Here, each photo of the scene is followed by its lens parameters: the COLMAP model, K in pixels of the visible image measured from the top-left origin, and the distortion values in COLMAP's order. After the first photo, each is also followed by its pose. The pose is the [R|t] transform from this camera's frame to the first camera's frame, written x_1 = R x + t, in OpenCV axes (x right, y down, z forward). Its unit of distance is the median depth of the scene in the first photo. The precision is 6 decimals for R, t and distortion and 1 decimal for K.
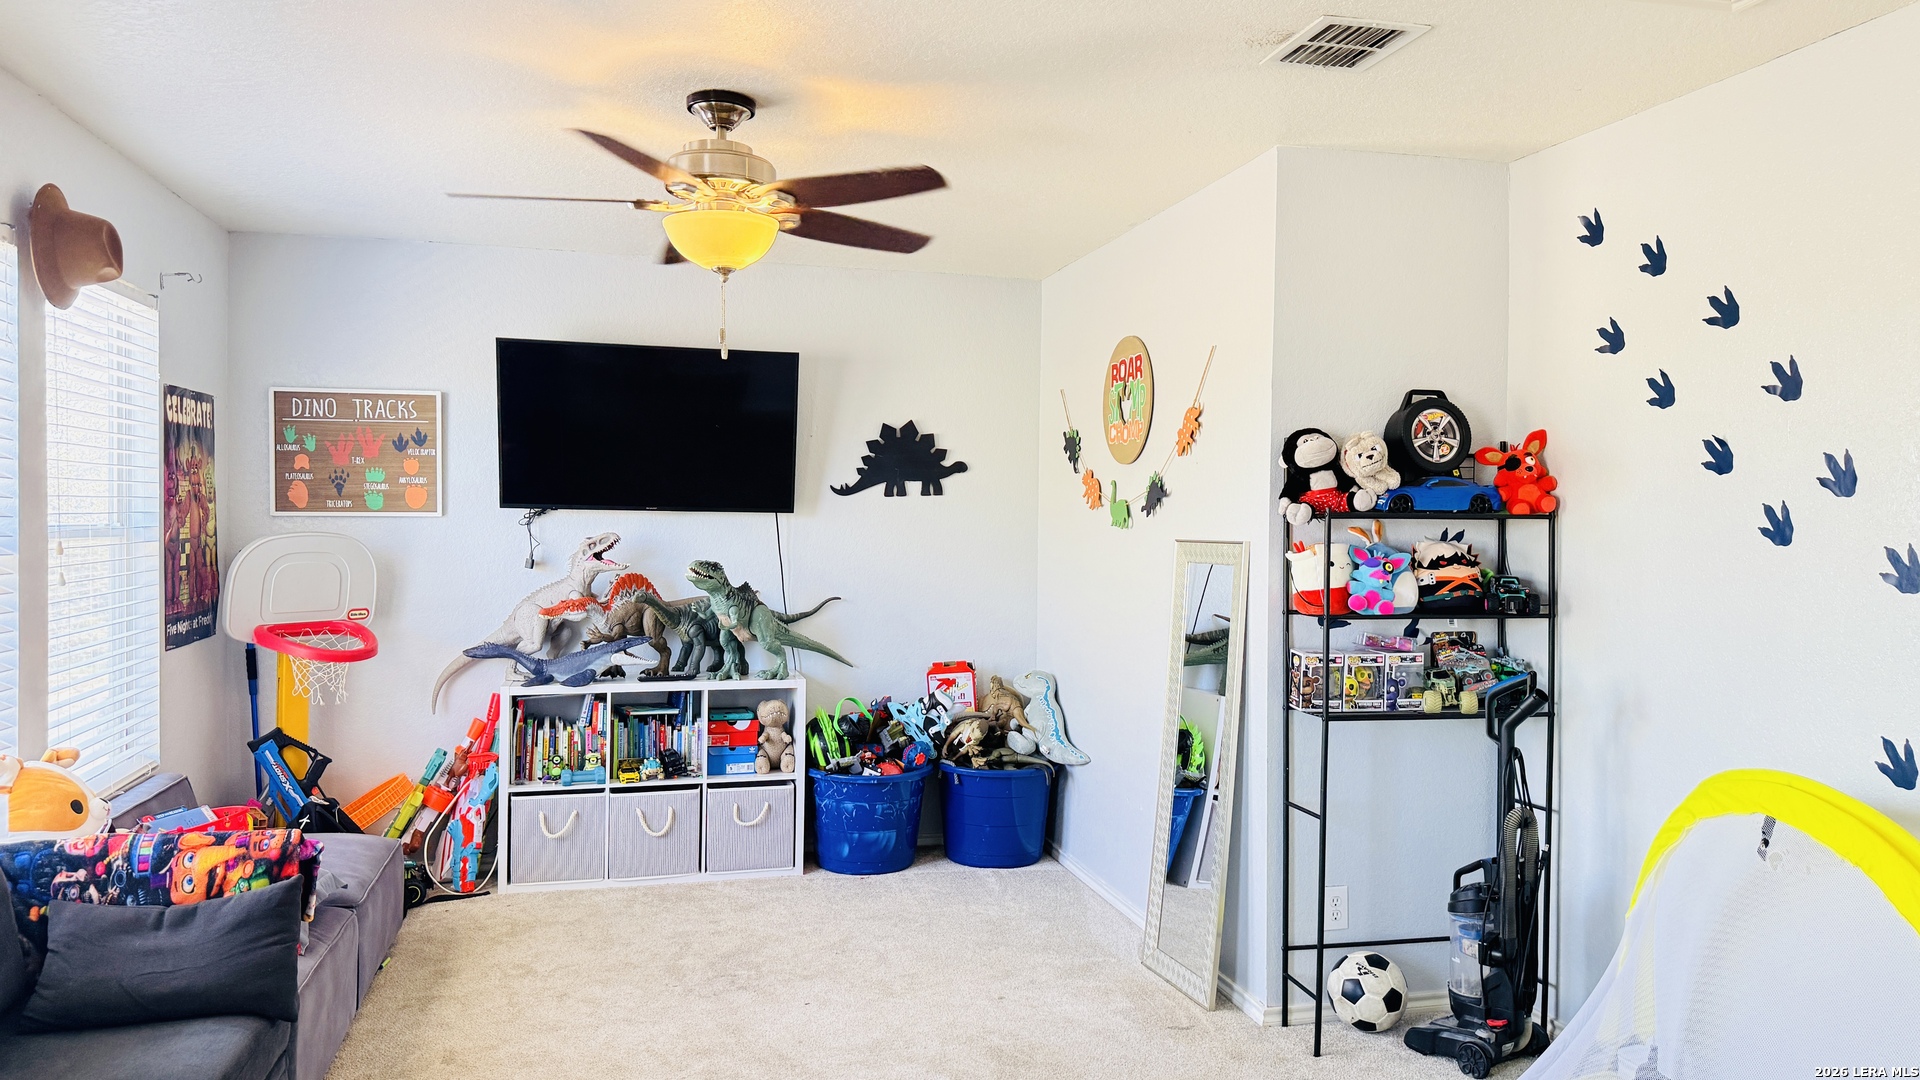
lens RADIAL K [[1351.5, 0, 966.7], [0, 1351.5, 551.1], [0, 0, 1]] dist [0.156922, -0.293005]
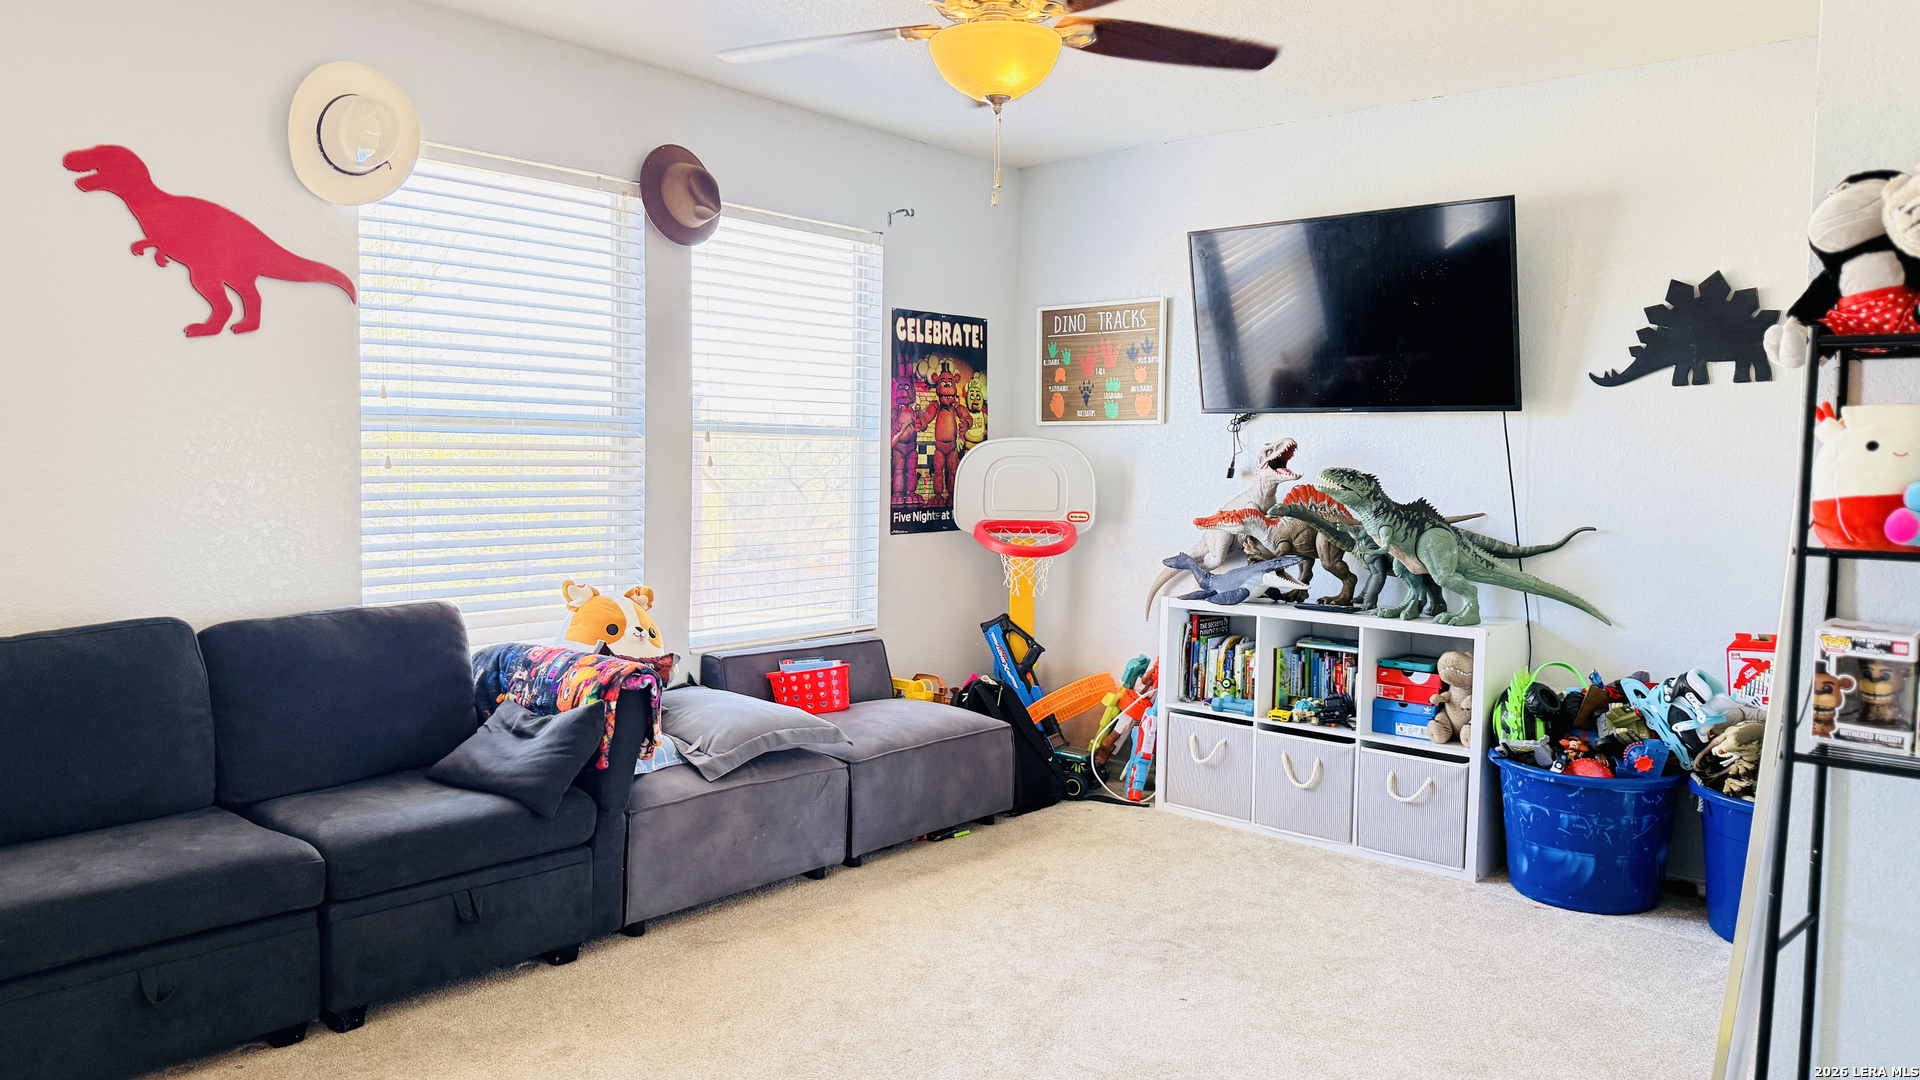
lens RADIAL K [[1340.6, 0, 957.1], [0, 1340.6, 545.3], [0, 0, 1]] dist [0.167512, -0.332448]
pose [[0.561262, 0.054850, -0.825819, 0.348629], [-0.032900, 0.998491, 0.043959, 0.024694], [0.826984, 0.002497, 0.562220, 0.335232]]
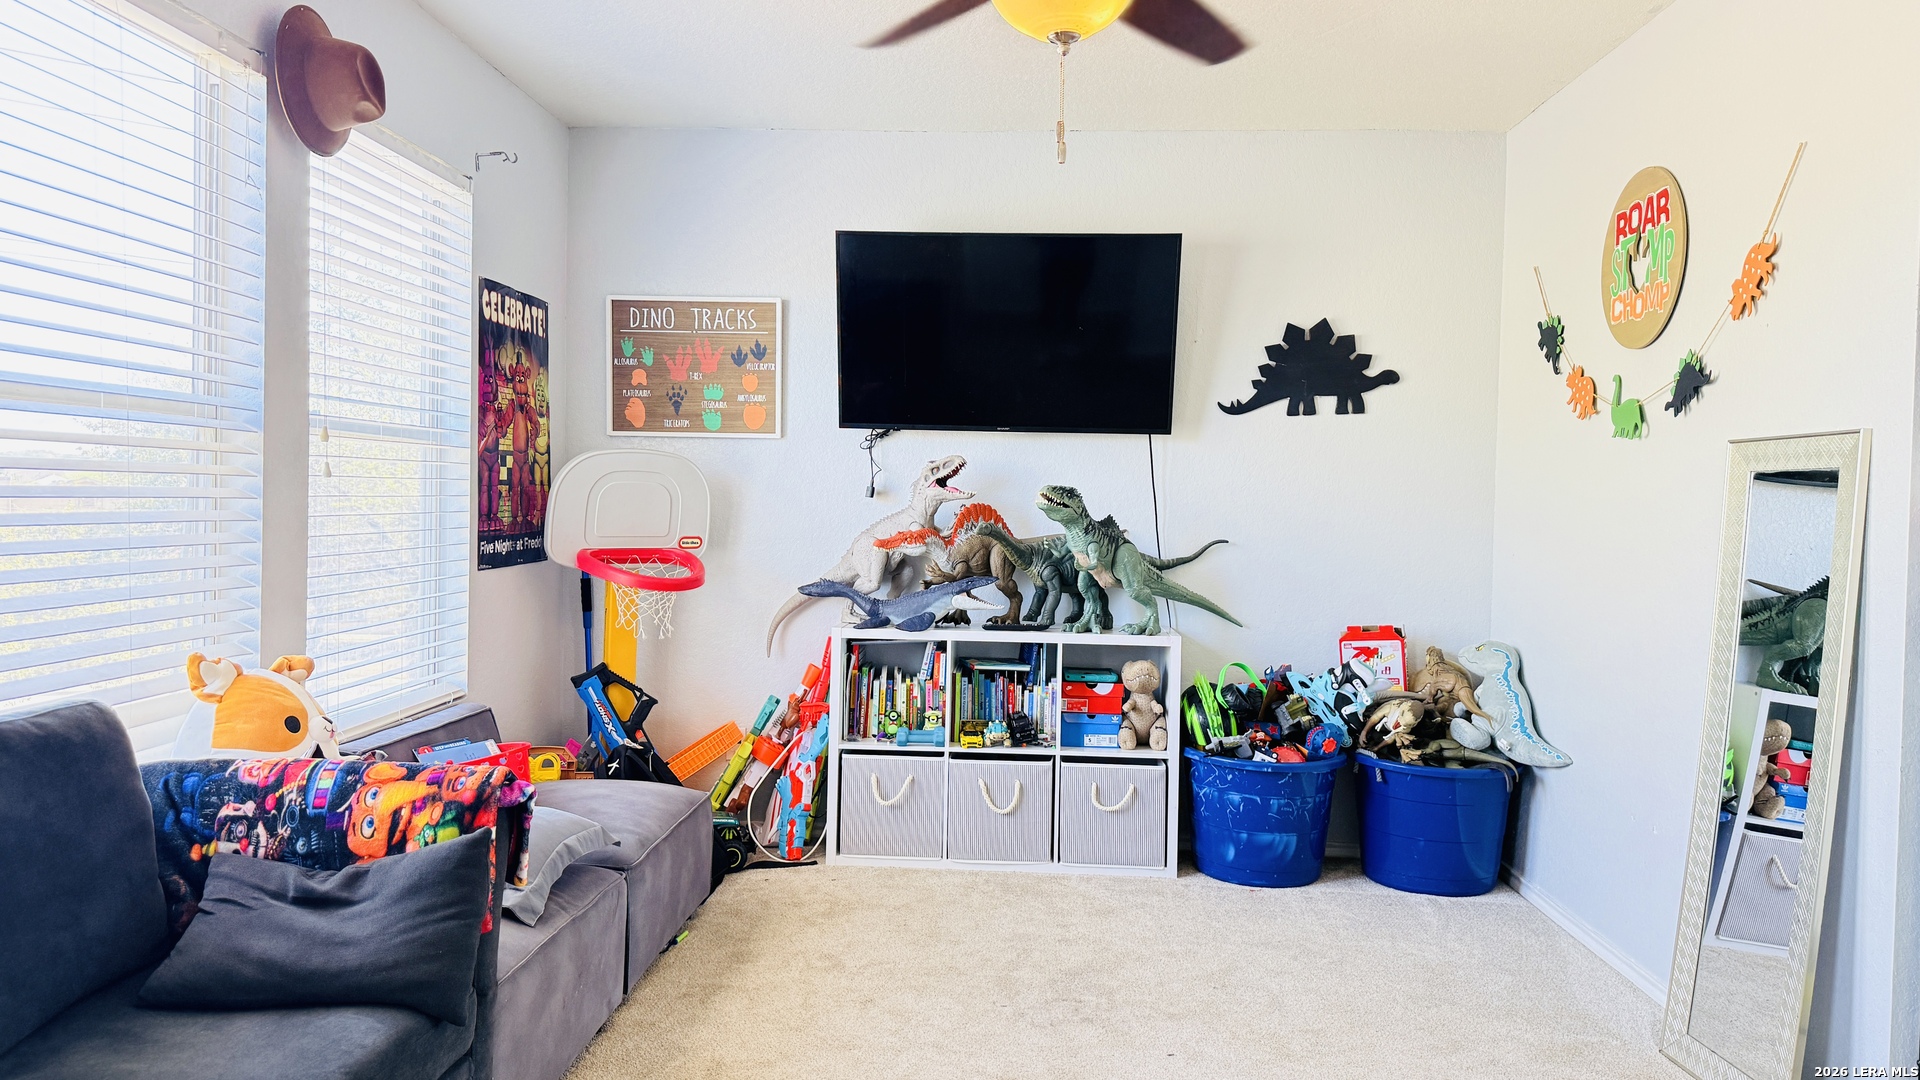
lens RADIAL K [[1340.6, 0, 957.1], [0, 1340.6, 545.3], [0, 0, 1]] dist [0.167512, -0.332448]
pose [[0.954599, 0.016619, -0.297429, -0.008642], [-0.016545, 0.999859, 0.002765, 0.041037], [0.297433, 0.002282, 0.954740, 0.197800]]
